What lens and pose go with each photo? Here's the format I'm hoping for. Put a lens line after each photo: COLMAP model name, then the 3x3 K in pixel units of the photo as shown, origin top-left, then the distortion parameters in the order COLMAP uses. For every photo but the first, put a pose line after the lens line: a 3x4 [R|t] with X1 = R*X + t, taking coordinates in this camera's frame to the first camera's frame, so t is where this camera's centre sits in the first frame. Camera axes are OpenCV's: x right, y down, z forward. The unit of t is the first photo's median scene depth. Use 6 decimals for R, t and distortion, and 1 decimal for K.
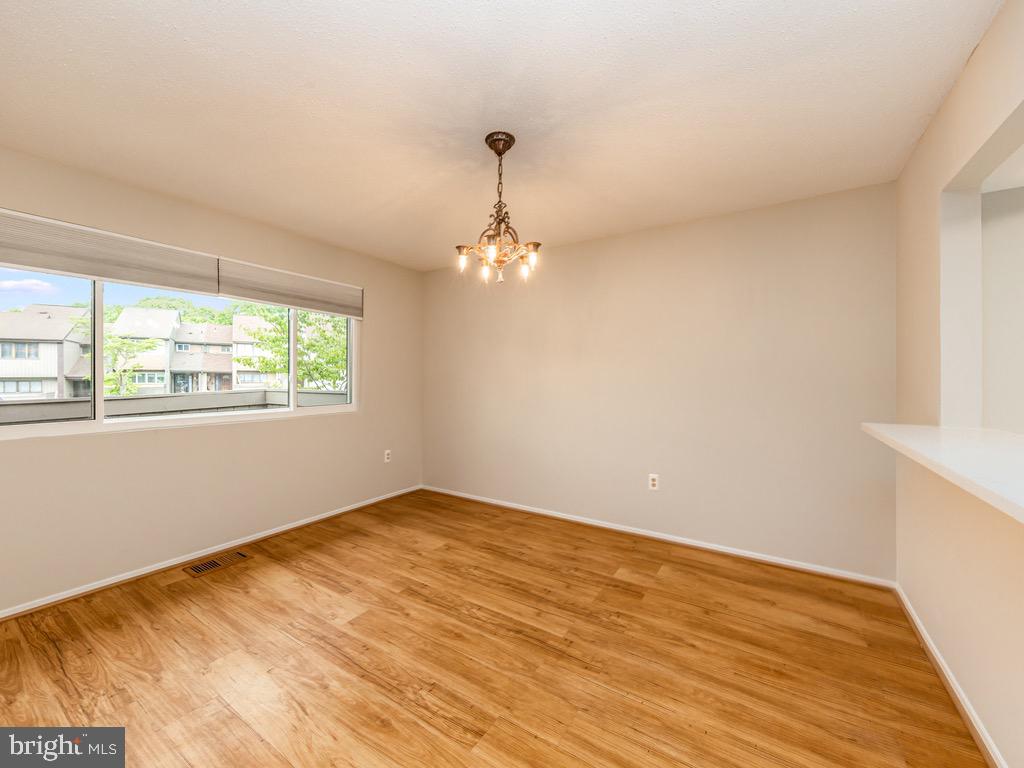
lens RADIAL K [[405.8, 0, 512.6], [0, 405.8, 378.1], [0, 0, 1]] dist [-0.000471, -0.000237]
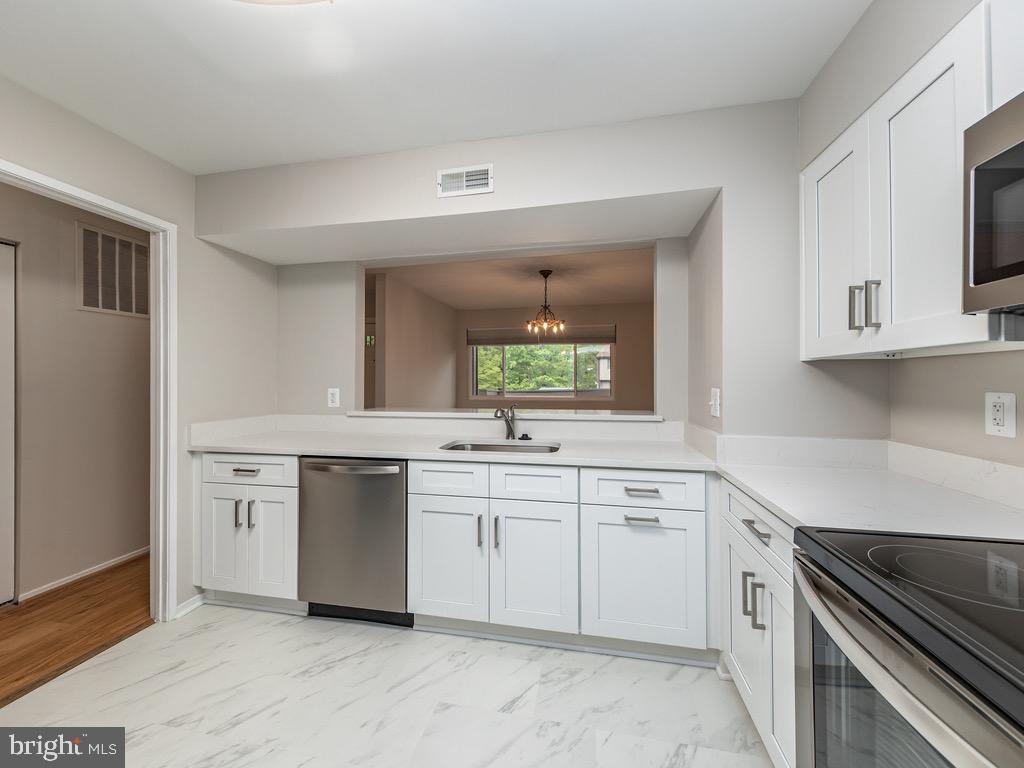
lens RADIAL K [[415.5, 0, 509.7], [0, 415.5, 375.8], [0, 0, 1]] dist [-0.000193, -0.000108]
pose [[0.354536, -0.014337, -0.934933, 1.745850], [0.002481, 0.999893, -0.014393, 0.008394], [0.935039, 0.002783, 0.354534, 0.016289]]
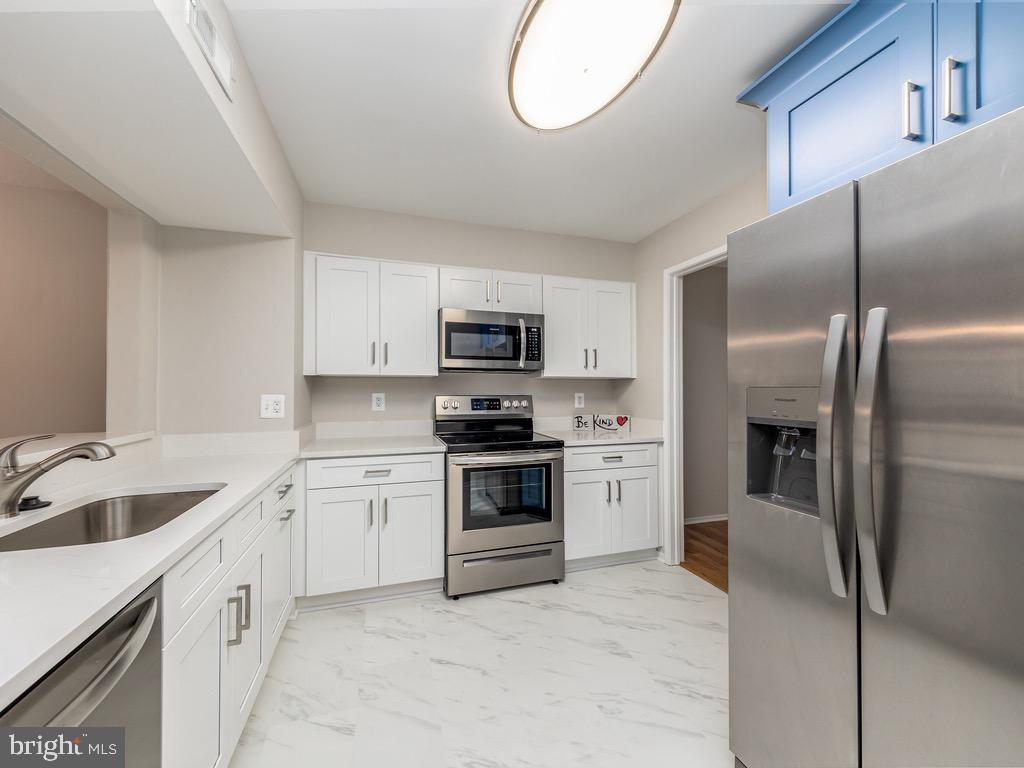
lens RADIAL K [[401.3, 0, 512.0], [0, 401.3, 384.0], [0, 0, 1]] dist [-0.001954, -0.000451]
pose [[0.635977, 0.004858, 0.771693, 0.713603], [0.004560, 0.999939, -0.010052, 0.009678], [-0.771694, 0.009912, 0.635916, -0.369225]]
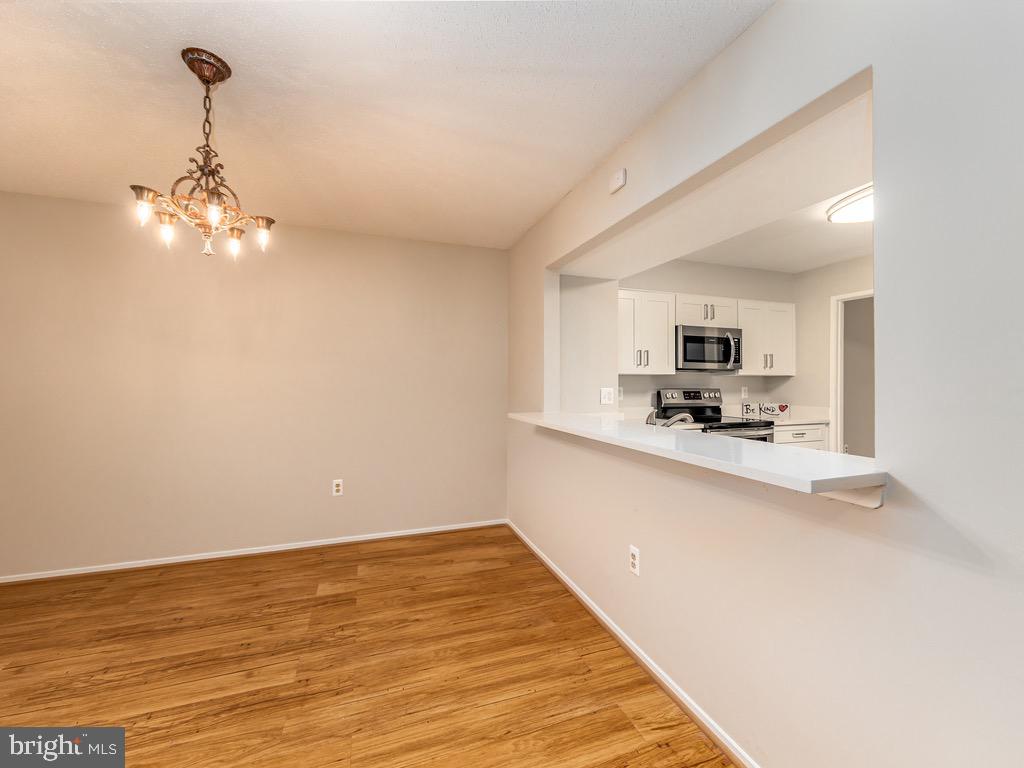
lens RADIAL K [[401.3, 0, 512.0], [0, 401.3, 384.0], [0, 0, 1]] dist [-0.001954, -0.000451]
pose [[0.616583, -0.007533, 0.787254, -0.233246], [0.002807, 0.999969, 0.007370, -0.003122], [-0.787285, -0.002334, 0.616585, 0.093966]]
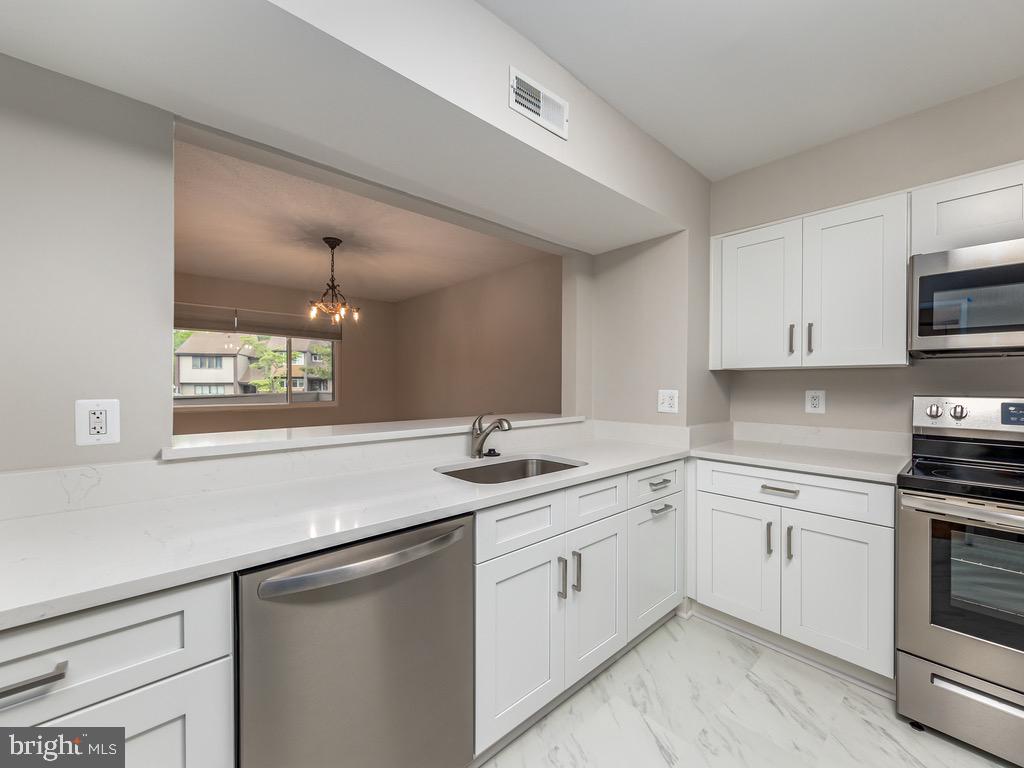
lens RADIAL K [[411.0, 0, 507.3], [0, 411.0, 385.2], [0, 0, 1]] dist [0.000773, 0.000191]
pose [[0.962785, 0.001162, -0.270265, 0.988964], [-0.000141, 0.999993, 0.003796, 0.007871], [0.270268, -0.003617, 0.962778, -0.397505]]
